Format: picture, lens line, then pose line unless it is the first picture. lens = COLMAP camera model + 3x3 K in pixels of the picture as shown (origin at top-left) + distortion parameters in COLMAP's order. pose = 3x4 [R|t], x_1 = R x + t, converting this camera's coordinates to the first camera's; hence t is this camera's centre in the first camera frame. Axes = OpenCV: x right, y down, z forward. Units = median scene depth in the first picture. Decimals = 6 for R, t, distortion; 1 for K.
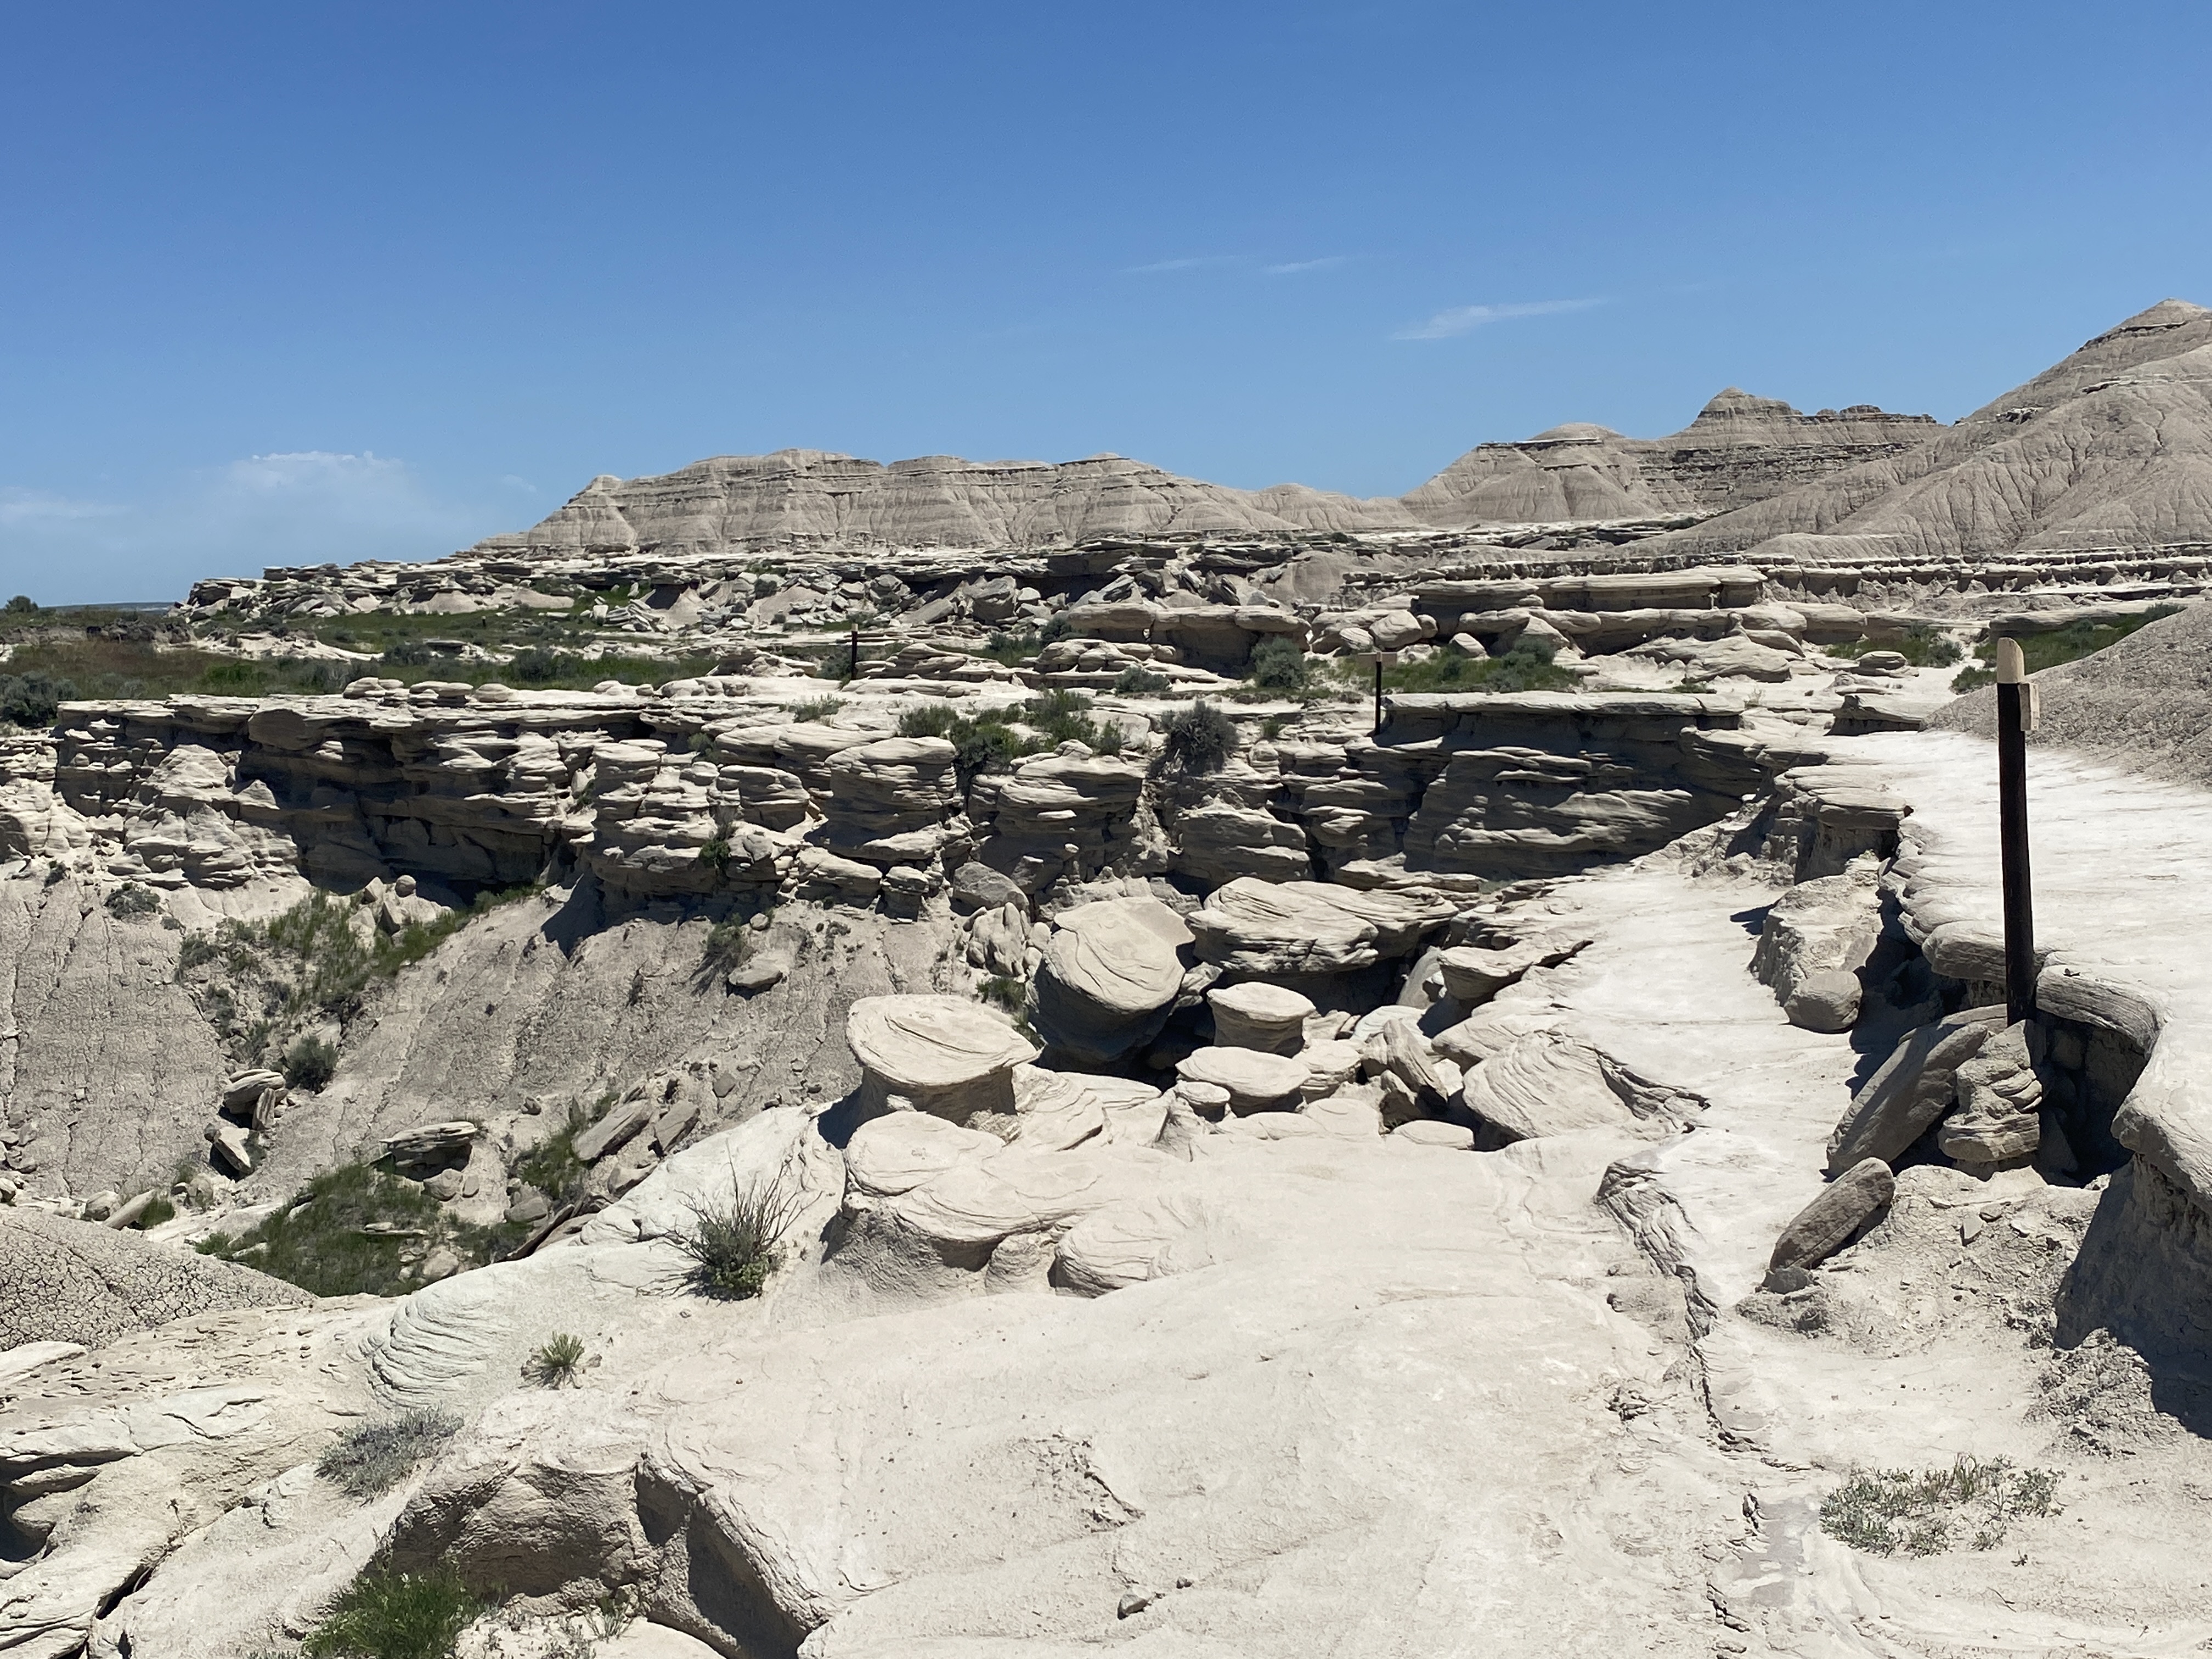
lens RADIAL K [[2557.8, 0, 1106.0], [0, 2557.8, 829.5], [0, 0, 1]] dist [0.196703, -0.688801]
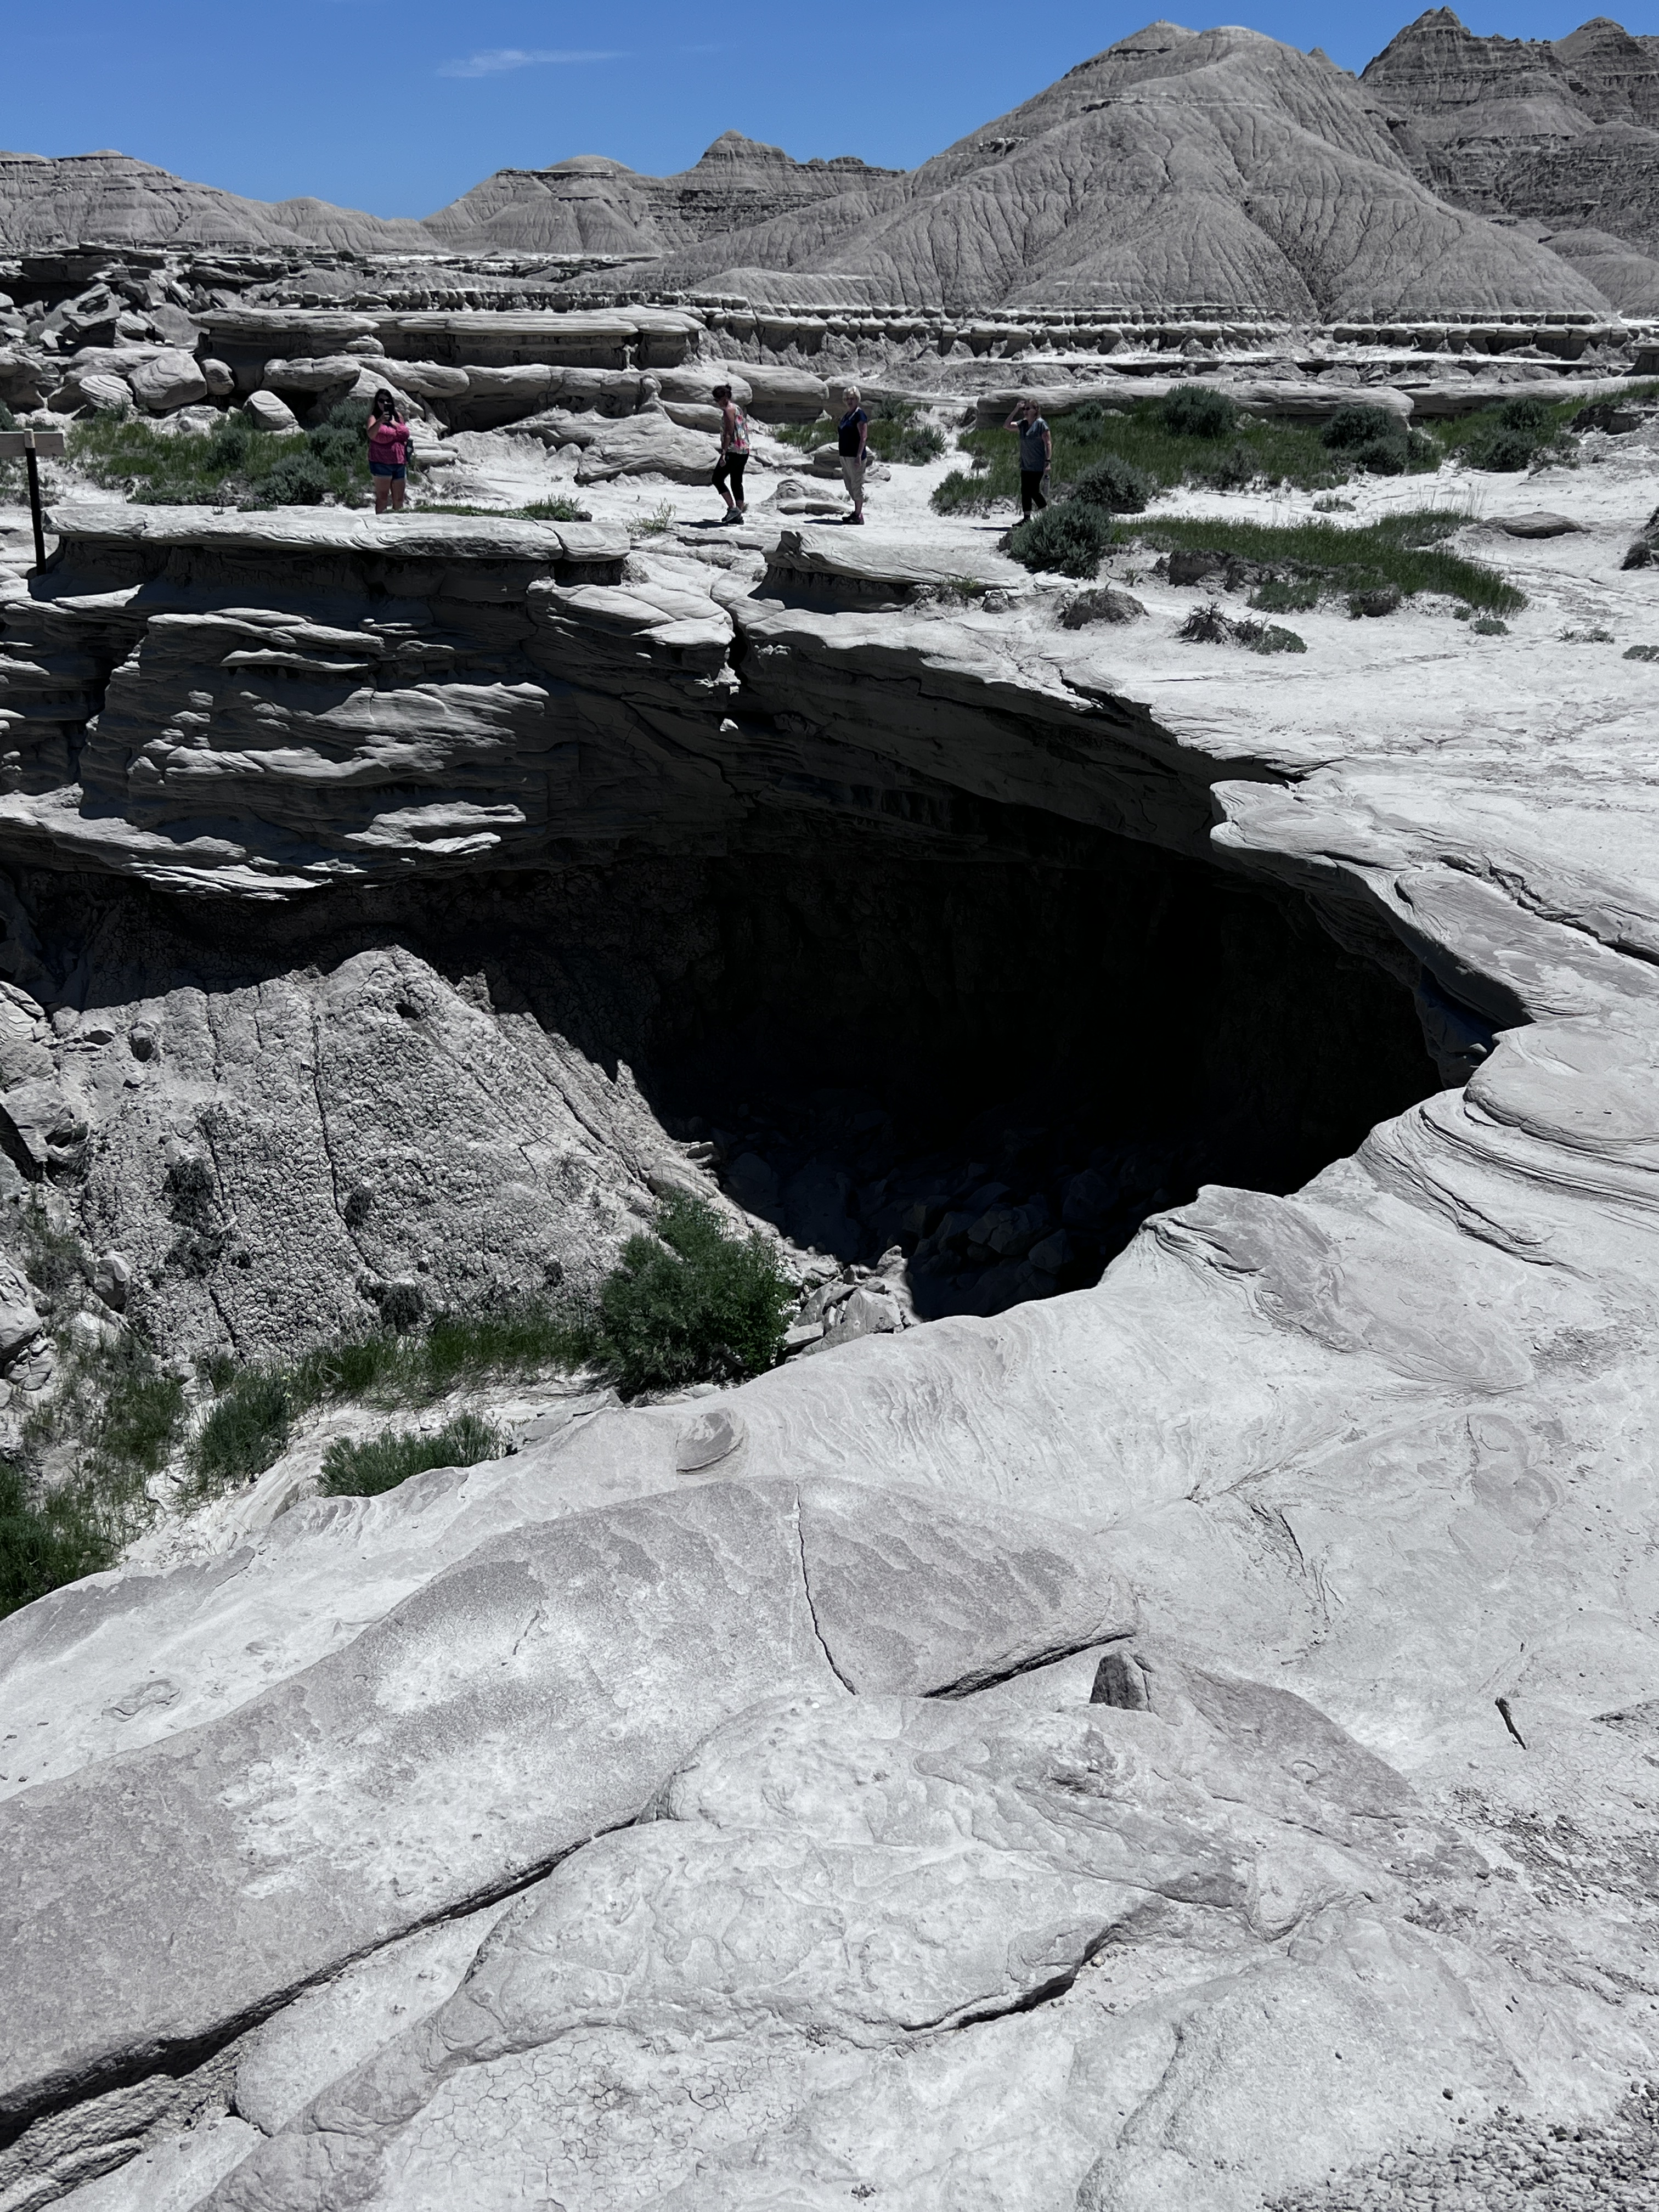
lens RADIAL K [[2062.6, 0, 829.5], [0, 2062.6, 1106.0], [0, 0, 1]] dist [0.015616, -0.011505]
pose [[0.961763, -0.056220, 0.268049, 0.105912], [-0.017754, 0.963849, 0.265856, -0.035503], [-0.273305, -0.260450, 0.925997, 0.338718]]
